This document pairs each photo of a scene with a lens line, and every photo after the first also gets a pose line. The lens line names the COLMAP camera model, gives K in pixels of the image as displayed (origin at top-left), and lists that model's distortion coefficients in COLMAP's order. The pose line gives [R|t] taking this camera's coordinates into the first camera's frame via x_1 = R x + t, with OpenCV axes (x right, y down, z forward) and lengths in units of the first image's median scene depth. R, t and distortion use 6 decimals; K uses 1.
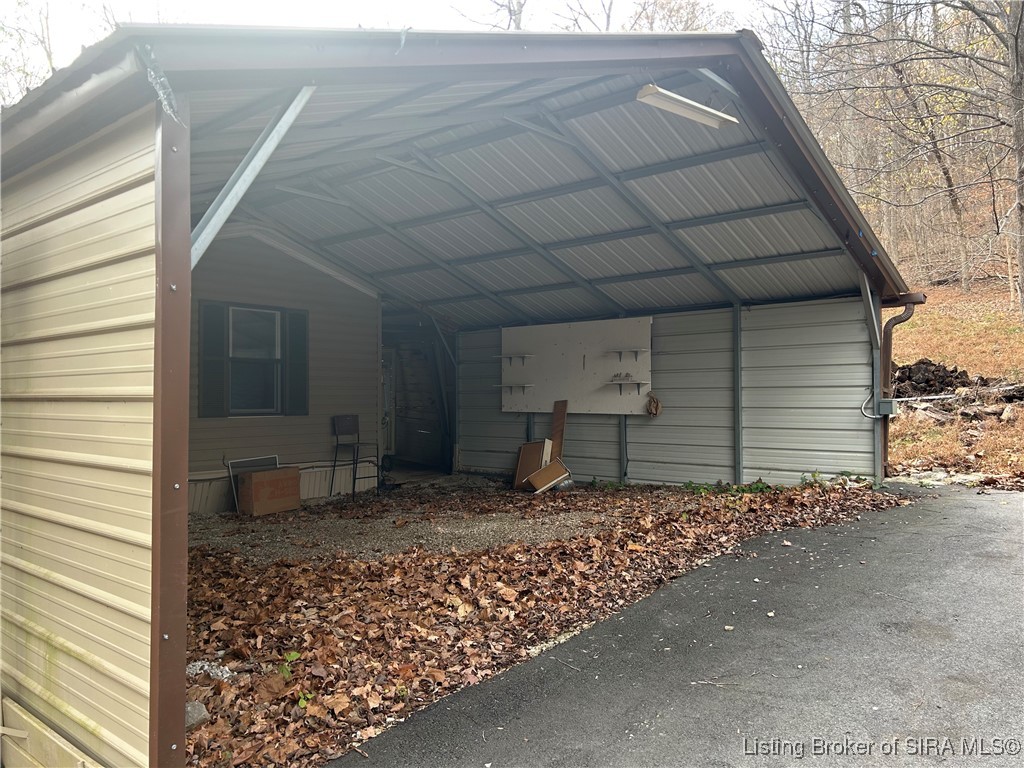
lens RADIAL K [[784.3, 0, 512.0], [0, 784.3, 384.0], [0, 0, 1]] dist [0.048837, -0.057027]
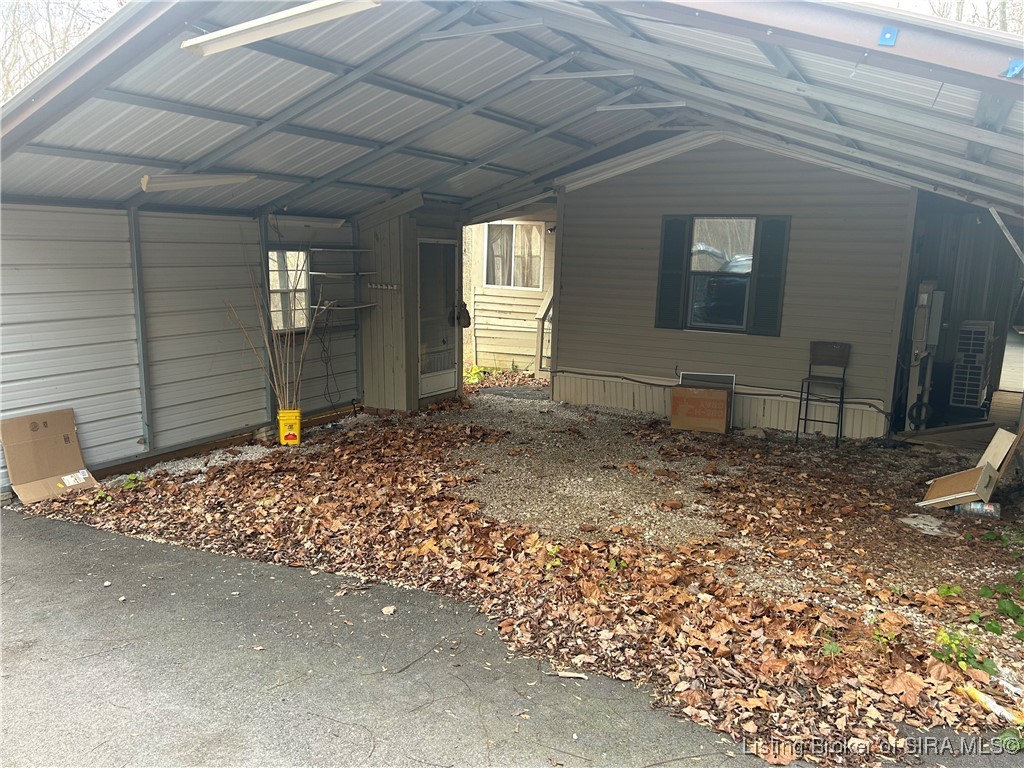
lens RADIAL K [[784.3, 0, 512.0], [0, 784.3, 384.0], [0, 0, 1]] dist [0.048837, -0.057027]
pose [[0.212990, 0.179632, -0.960400, 0.536559], [-0.016710, 0.983480, 0.180243, -0.062753], [0.976912, -0.022342, 0.212473, 0.512676]]
